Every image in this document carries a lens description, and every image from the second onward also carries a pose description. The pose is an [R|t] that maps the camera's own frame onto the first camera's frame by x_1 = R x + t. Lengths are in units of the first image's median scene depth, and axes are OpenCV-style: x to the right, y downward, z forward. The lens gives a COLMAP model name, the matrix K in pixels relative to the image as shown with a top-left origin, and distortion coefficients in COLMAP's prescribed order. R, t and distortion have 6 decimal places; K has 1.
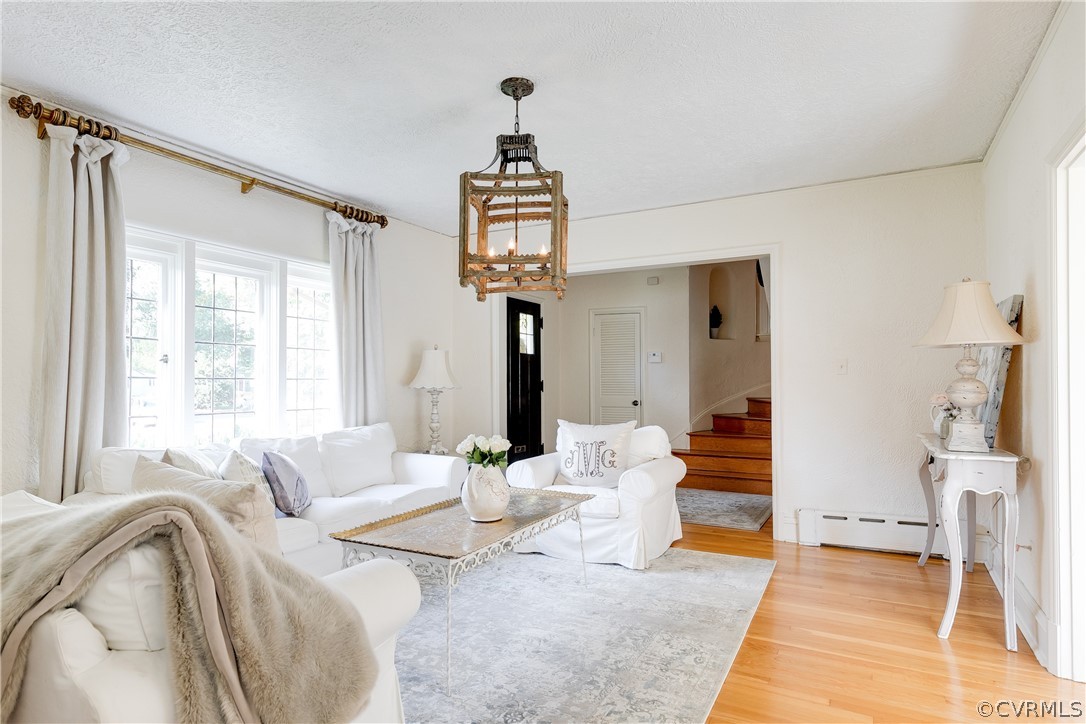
lens RADIAL K [[591.8, 0, 541.3], [0, 591.8, 381.6], [0, 0, 1]] dist [0.001236, 0.000118]
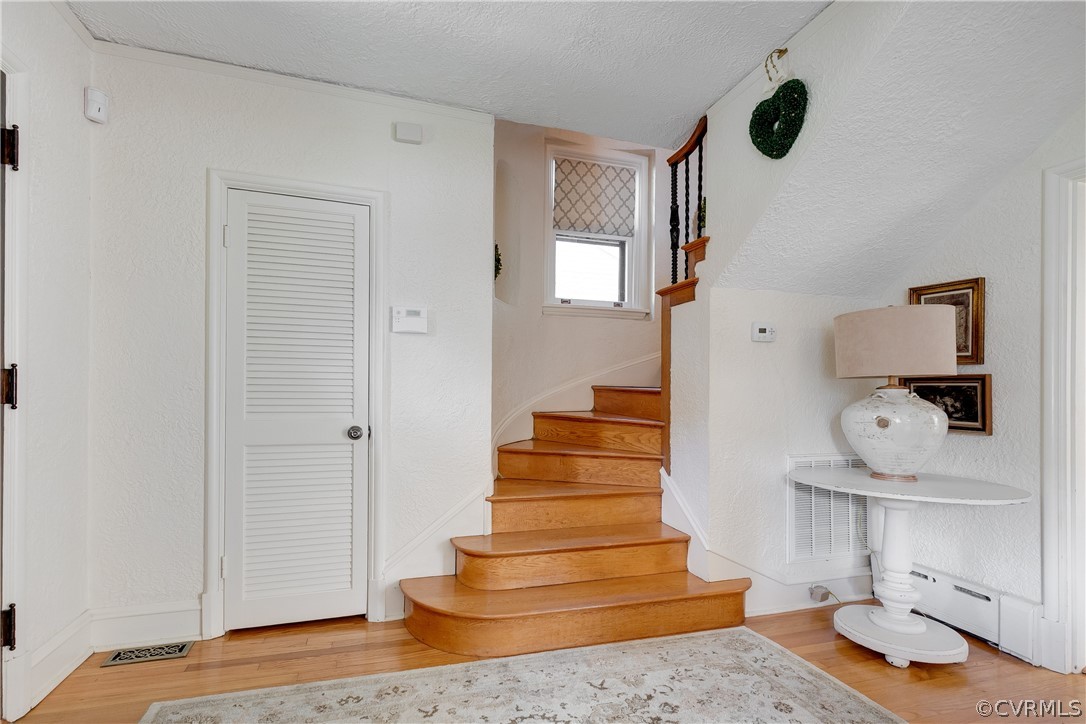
lens RADIAL K [[503.0, 0, 561.5], [0, 503.0, 386.4], [0, 0, 1]] dist [0.007374, -0.000755]
pose [[0.701728, 0.014001, 0.712308, 0.017082], [-0.008421, 0.999900, -0.011358, 0.007978], [-0.712395, 0.001972, 0.701776, 0.669059]]
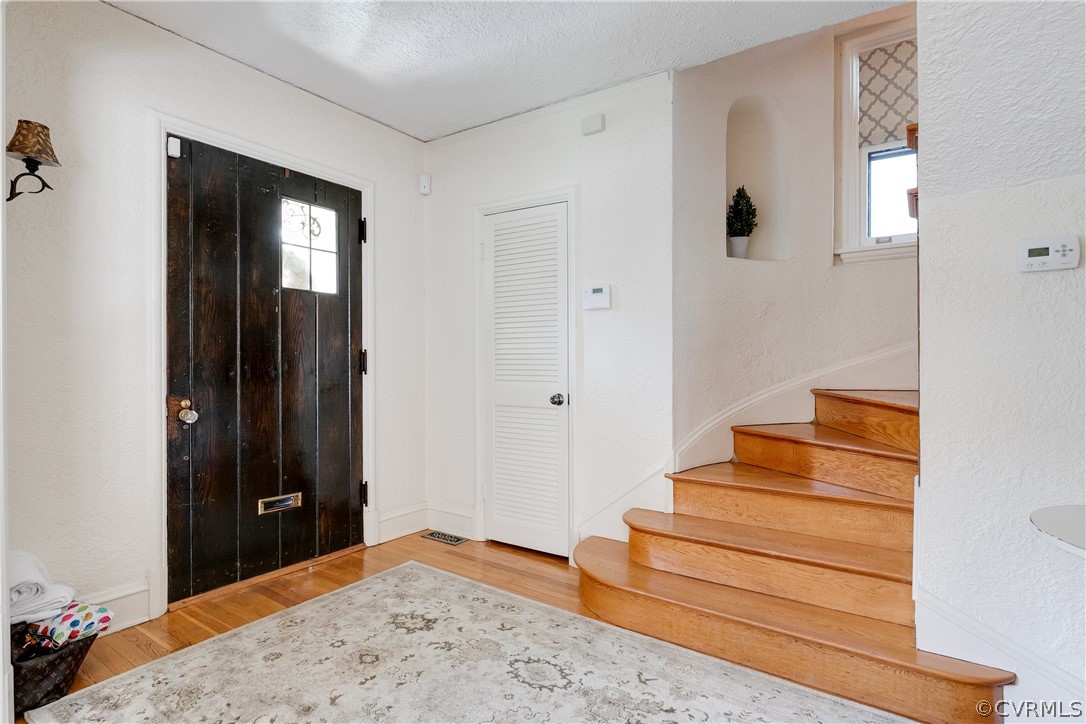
lens RADIAL K [[548.8, 0, 525.1], [0, 548.8, 365.9], [0, 0, 1]] dist [-0.002891, -0.001150]
pose [[0.993393, 0.002616, -0.114734, 0.182813], [-0.002375, 0.999995, 0.002235, 0.009277], [0.114739, -0.001948, 0.993394, 0.576969]]
